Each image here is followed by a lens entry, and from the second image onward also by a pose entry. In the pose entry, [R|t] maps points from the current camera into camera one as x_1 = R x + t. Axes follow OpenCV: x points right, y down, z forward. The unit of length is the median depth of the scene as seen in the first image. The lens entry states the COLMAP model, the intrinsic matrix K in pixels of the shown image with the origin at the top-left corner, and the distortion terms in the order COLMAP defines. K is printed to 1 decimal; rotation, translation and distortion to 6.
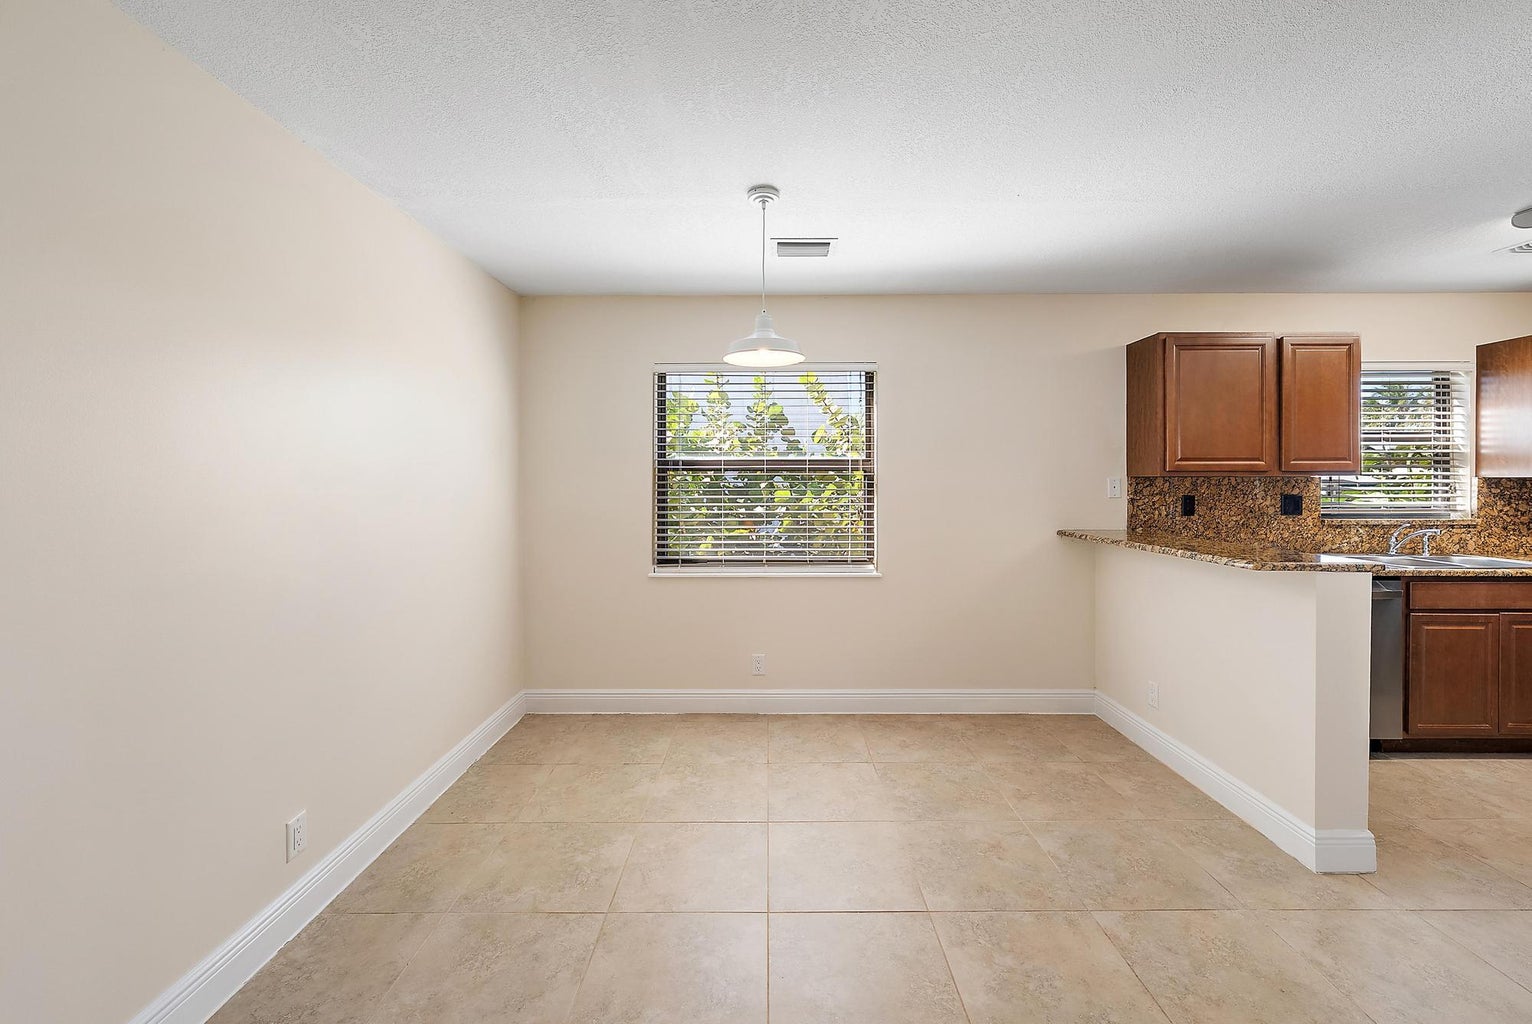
lens RADIAL K [[606.9, 0, 768.3], [0, 606.9, 481.2], [0, 0, 1]] dist [-0.001684, 0.000062]
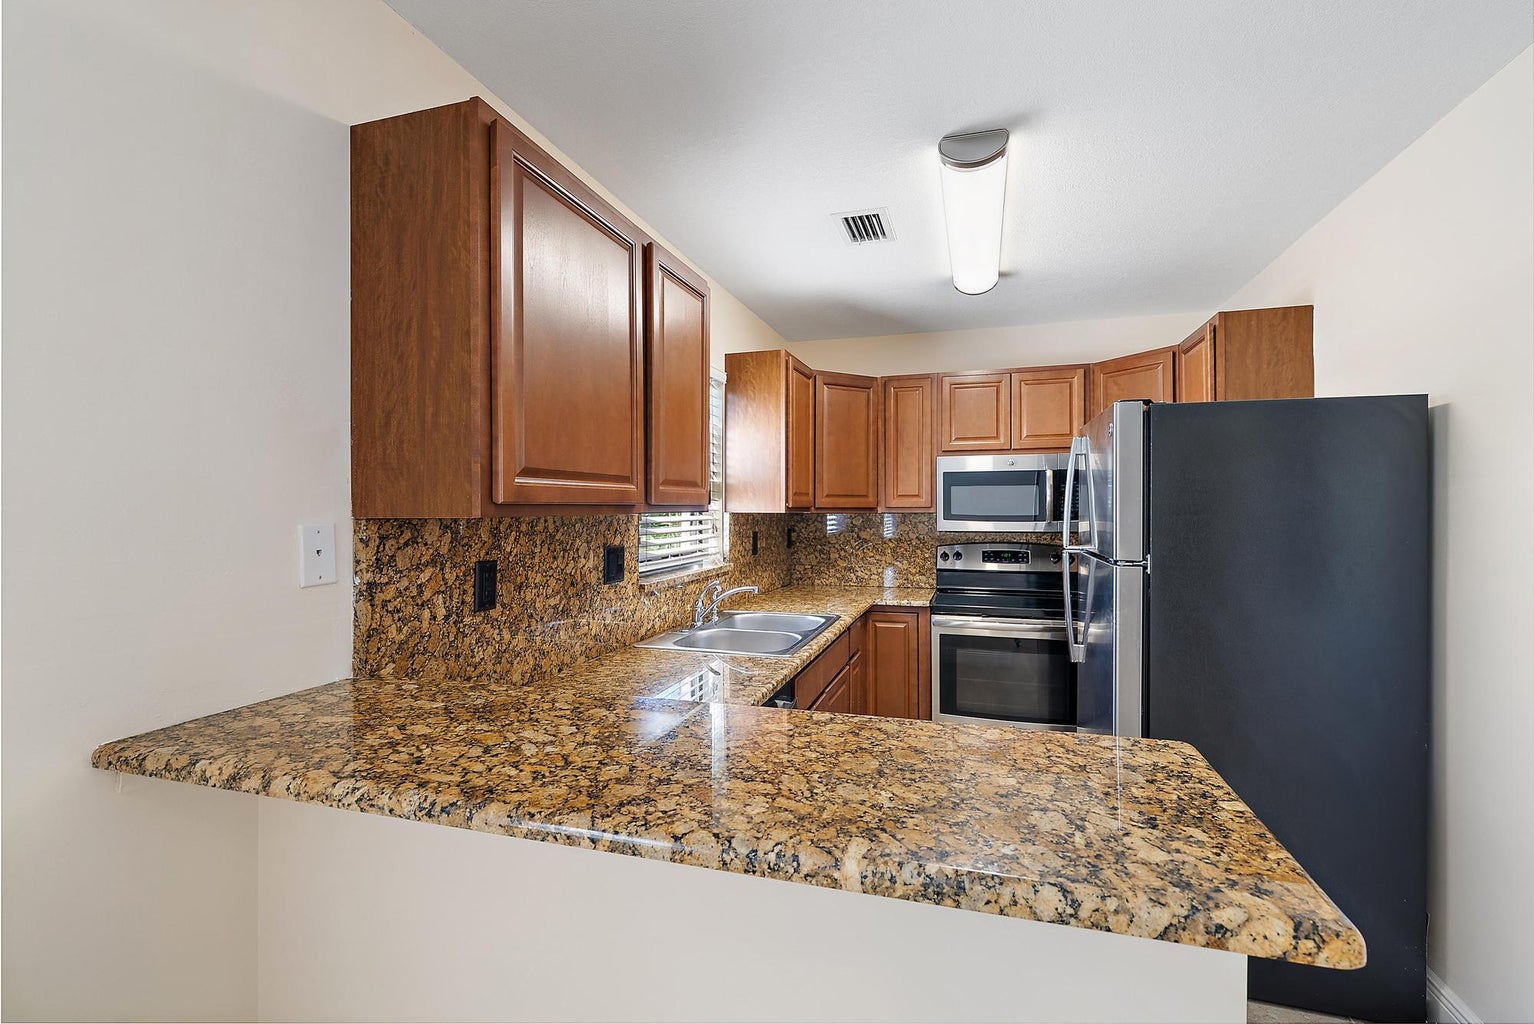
lens RADIAL K [[675.4, 0, 768.1], [0, 675.4, 502.5], [0, 0, 1]] dist [-0.003793, -0.000399]
pose [[0.287998, 0.007042, 0.957605, 0.304697], [0.005186, 0.999947, -0.008913, -0.011955], [-0.957617, 0.007533, 0.287946, 0.681883]]
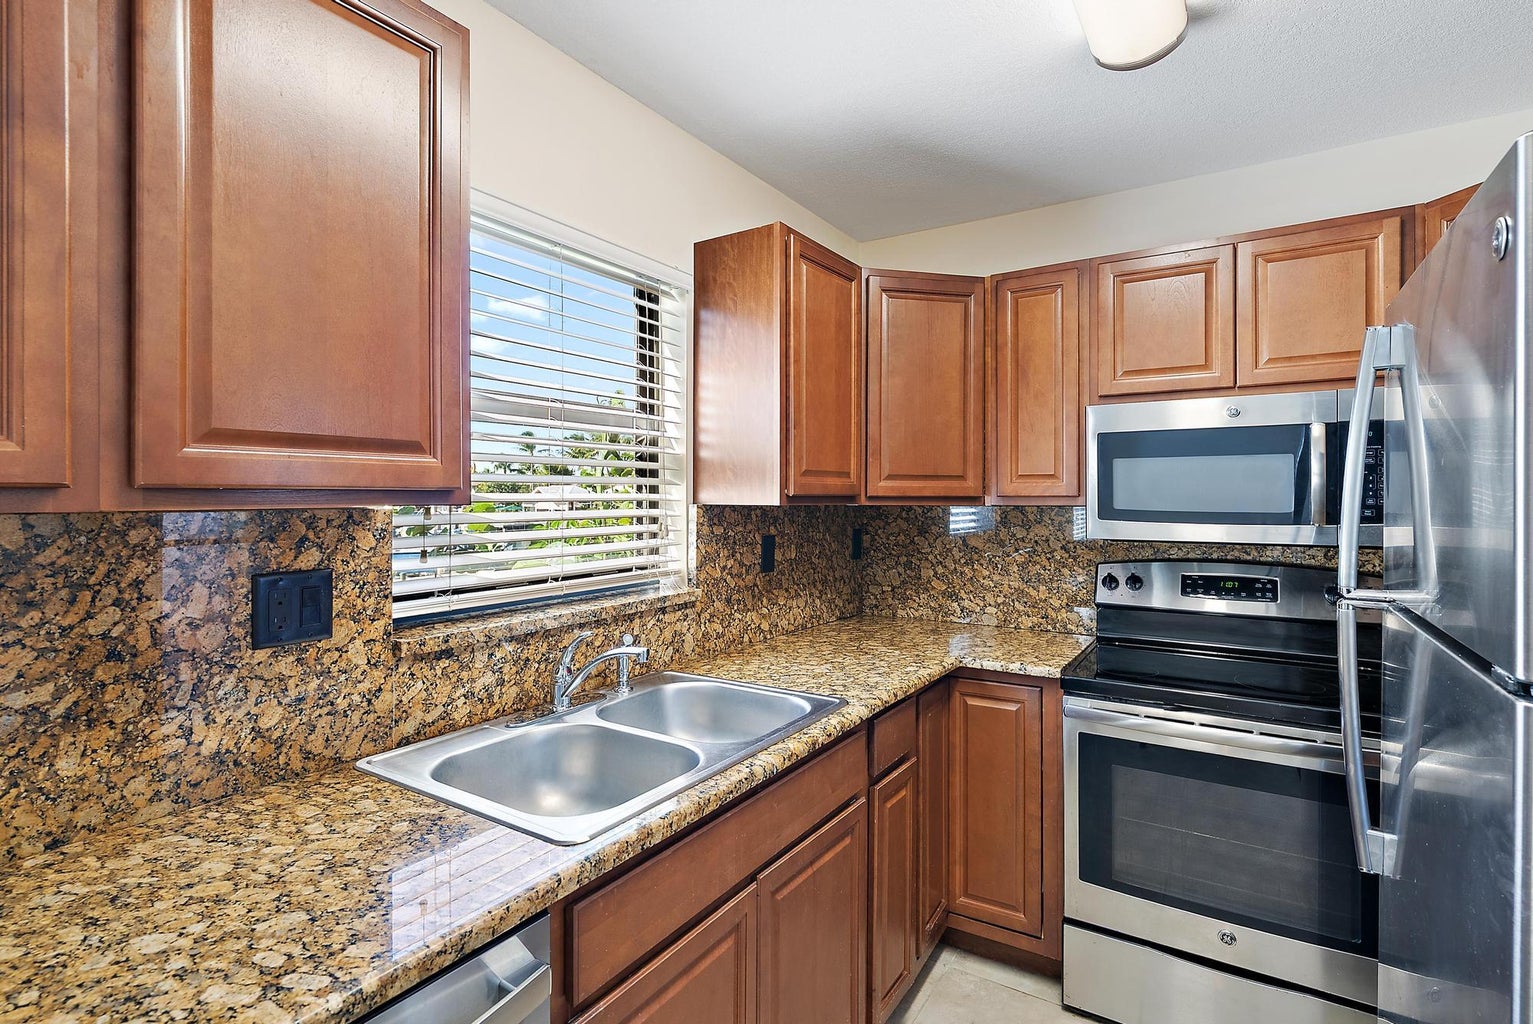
lens RADIAL K [[741.1, 0, 769.2], [0, 741.1, 488.6], [0, 0, 1]] dist [0.005166, -0.000278]
pose [[0.534249, 0.009305, 0.845276, 0.686094], [0.003924, 0.999901, -0.013487, -0.011288], [-0.845318, 0.010522, 0.534160, 0.622140]]
